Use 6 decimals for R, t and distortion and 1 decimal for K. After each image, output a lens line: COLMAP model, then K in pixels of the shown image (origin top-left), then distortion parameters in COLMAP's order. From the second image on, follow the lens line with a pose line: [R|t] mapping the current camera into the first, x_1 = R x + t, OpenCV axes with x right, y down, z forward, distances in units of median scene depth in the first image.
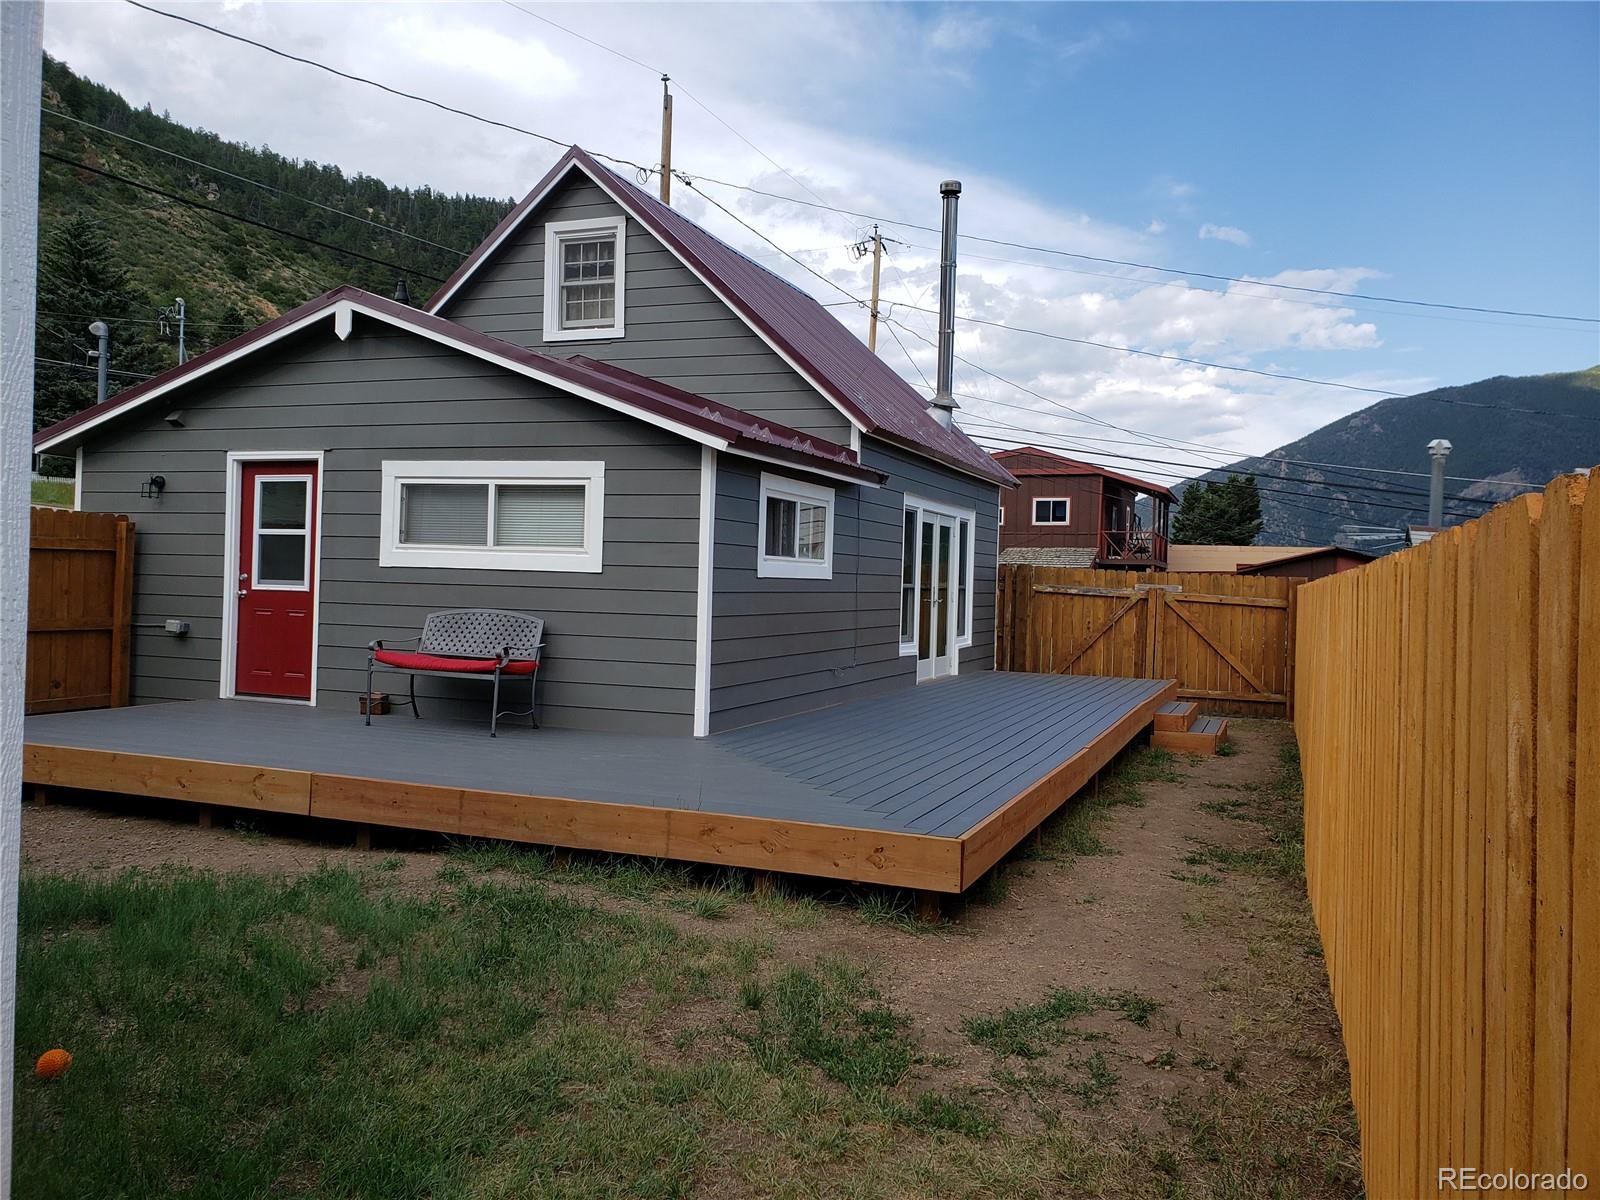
lens RADIAL K [[1284.9, 0, 799.5], [0, 1284.9, 573.4], [0, 0, 1]] dist [-0.014447, -0.006280]
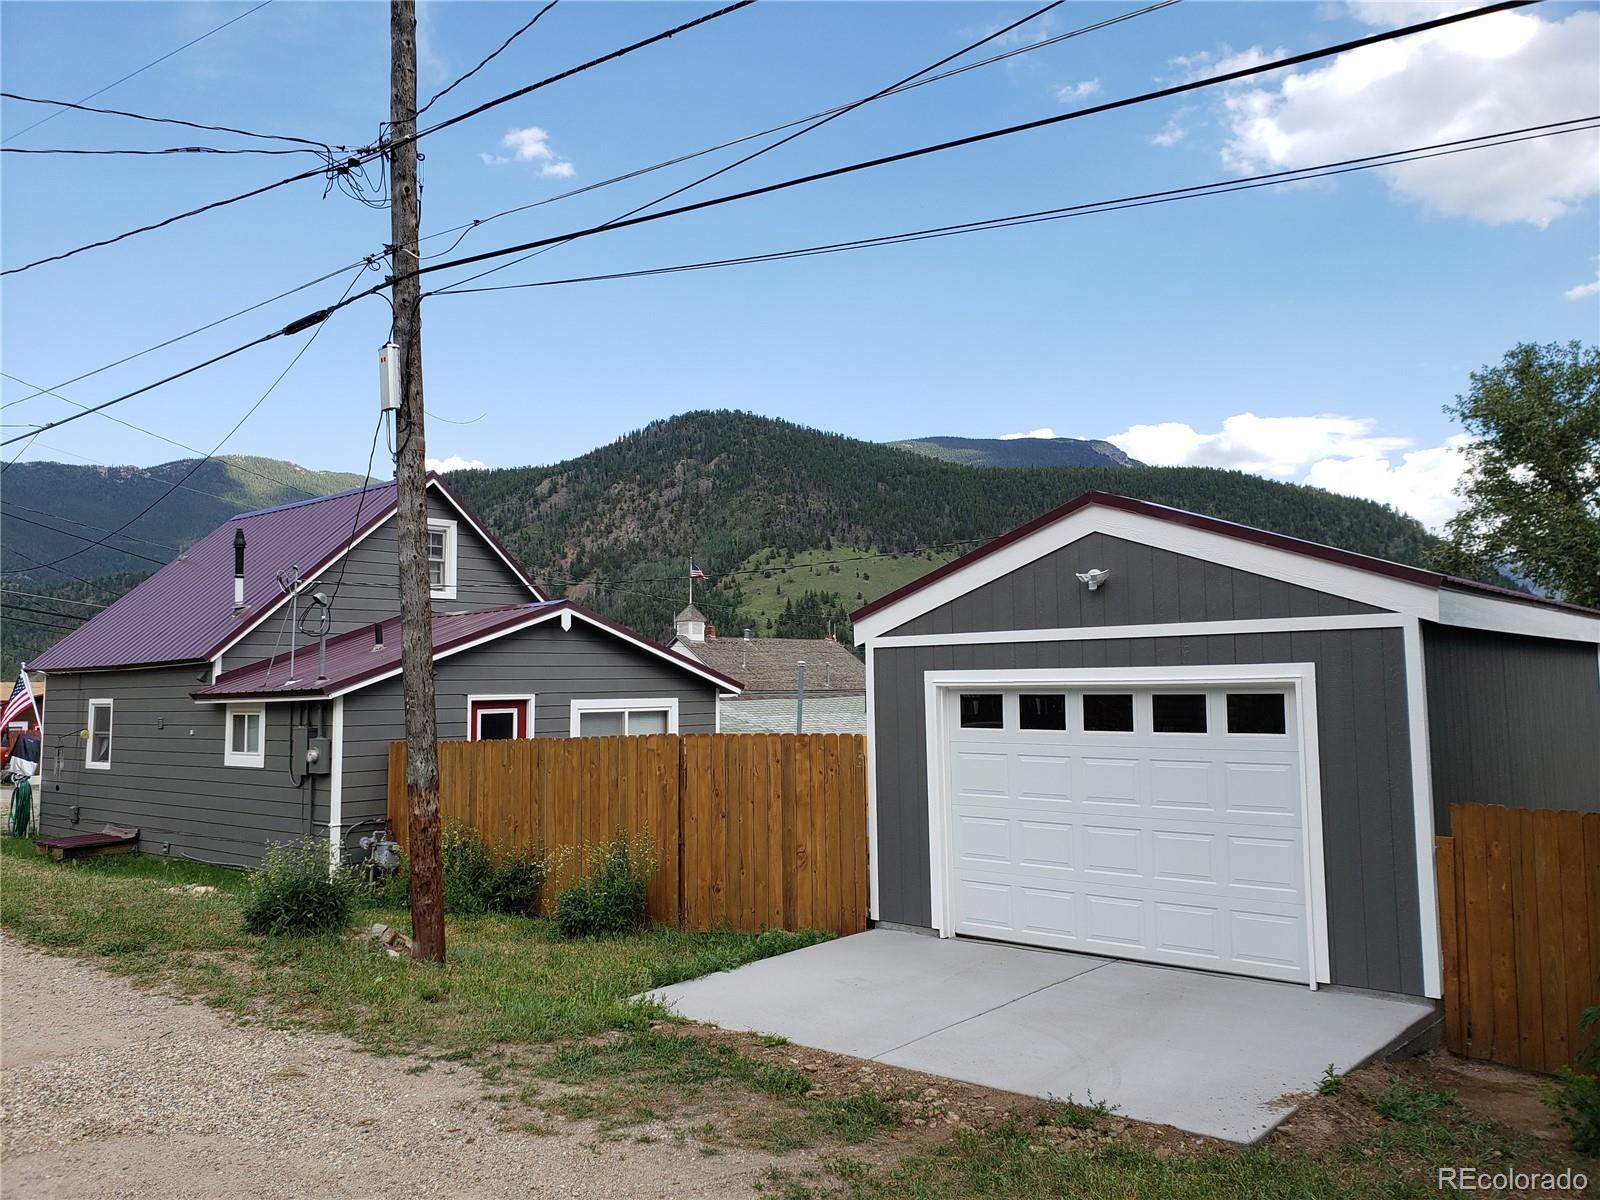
lens RADIAL K [[1284.9, 0, 799.5], [0, 1284.9, 573.4], [0, 0, 1]] dist [-0.014447, -0.006280]
pose [[0.334230, 0.043817, 0.941473, -1.867464], [0.017930, 0.998442, -0.052834, -0.161589], [-0.942321, 0.034539, 0.332924, 0.124738]]
